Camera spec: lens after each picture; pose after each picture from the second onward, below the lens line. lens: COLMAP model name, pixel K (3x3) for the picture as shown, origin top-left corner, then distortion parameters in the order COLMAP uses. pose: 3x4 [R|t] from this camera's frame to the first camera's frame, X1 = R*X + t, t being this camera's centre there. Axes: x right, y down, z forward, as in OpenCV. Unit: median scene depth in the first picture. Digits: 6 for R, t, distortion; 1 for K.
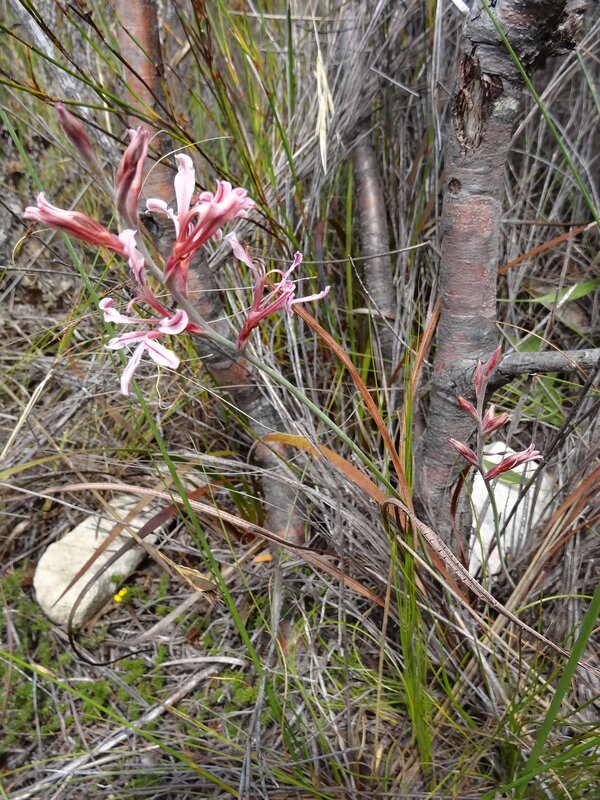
lens RADIAL K [[585.7, 0, 300.0], [0, 585.7, 400.0], [0, 0, 1]] dist [0.002869, 0.002786]
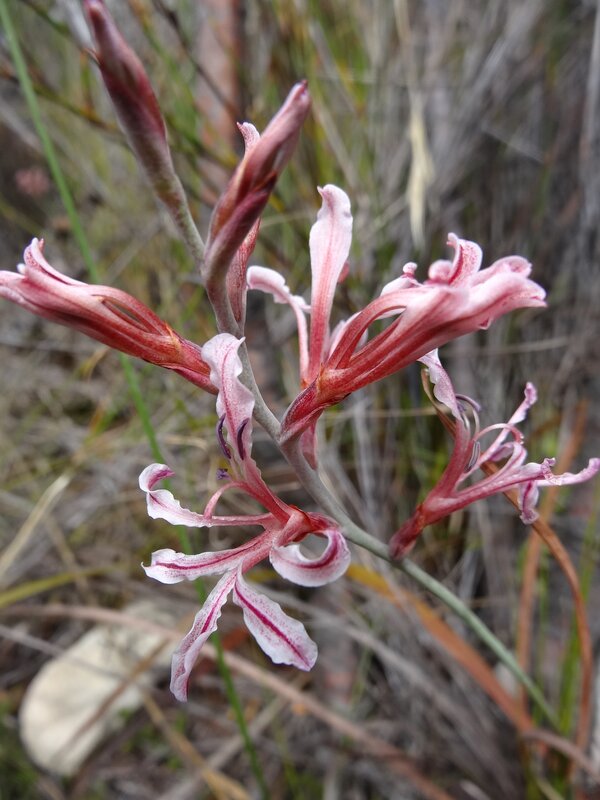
lens RADIAL K [[585.5, 0, 316.5], [0, 585.5, 401.4], [0, 0, 1]] dist [-0.012247, -0.003012]
pose [[0.997518, 0.066401, -0.023426, -0.190393], [-0.068673, 0.990942, -0.115399, -0.175928], [0.015551, 0.116722, 0.993043, 0.518126]]
